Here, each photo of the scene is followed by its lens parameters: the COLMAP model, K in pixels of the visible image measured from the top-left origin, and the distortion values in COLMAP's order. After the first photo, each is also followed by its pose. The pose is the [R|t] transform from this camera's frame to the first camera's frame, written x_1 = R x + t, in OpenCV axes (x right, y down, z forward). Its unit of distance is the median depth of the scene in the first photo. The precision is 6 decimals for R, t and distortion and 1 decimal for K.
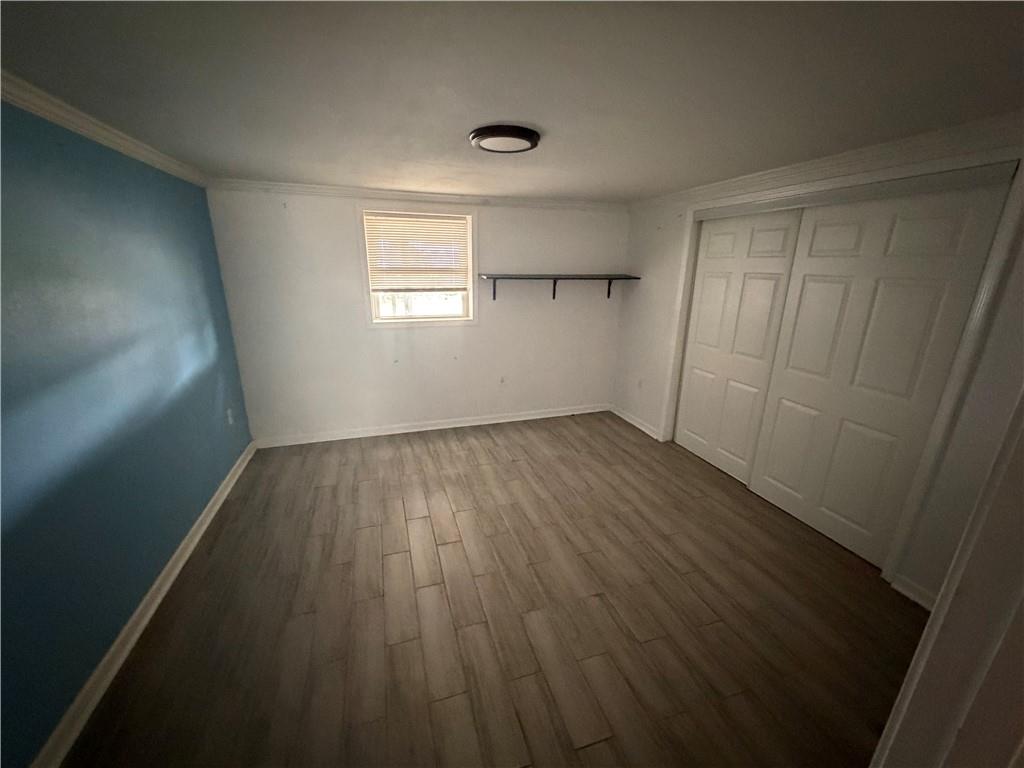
lens RADIAL K [[414.1, 0, 516.8], [0, 414.1, 387.3], [0, 0, 1]] dist [-0.000303, -0.000413]
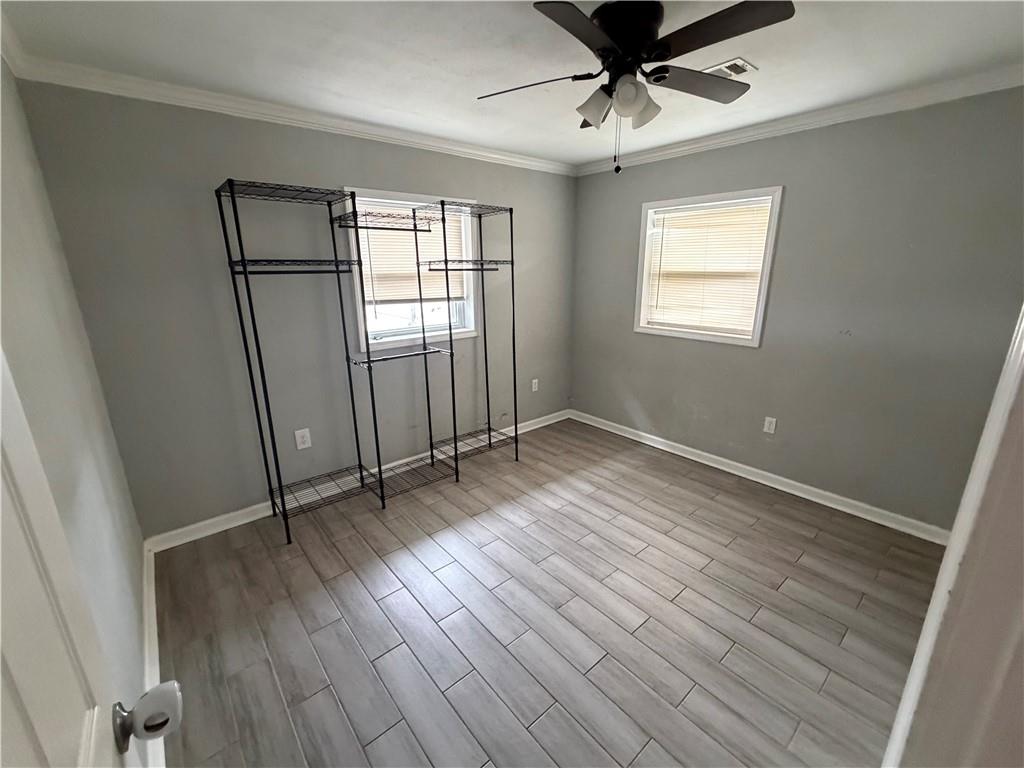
lens RADIAL K [[414.1, 0, 516.8], [0, 414.1, 387.3], [0, 0, 1]] dist [-0.000303, -0.000413]
pose [[0.910616, -0.136692, 0.389991, -0.351596], [0.137876, 0.990131, 0.025104, -0.073967], [-0.389574, 0.030910, 0.920476, 0.240508]]
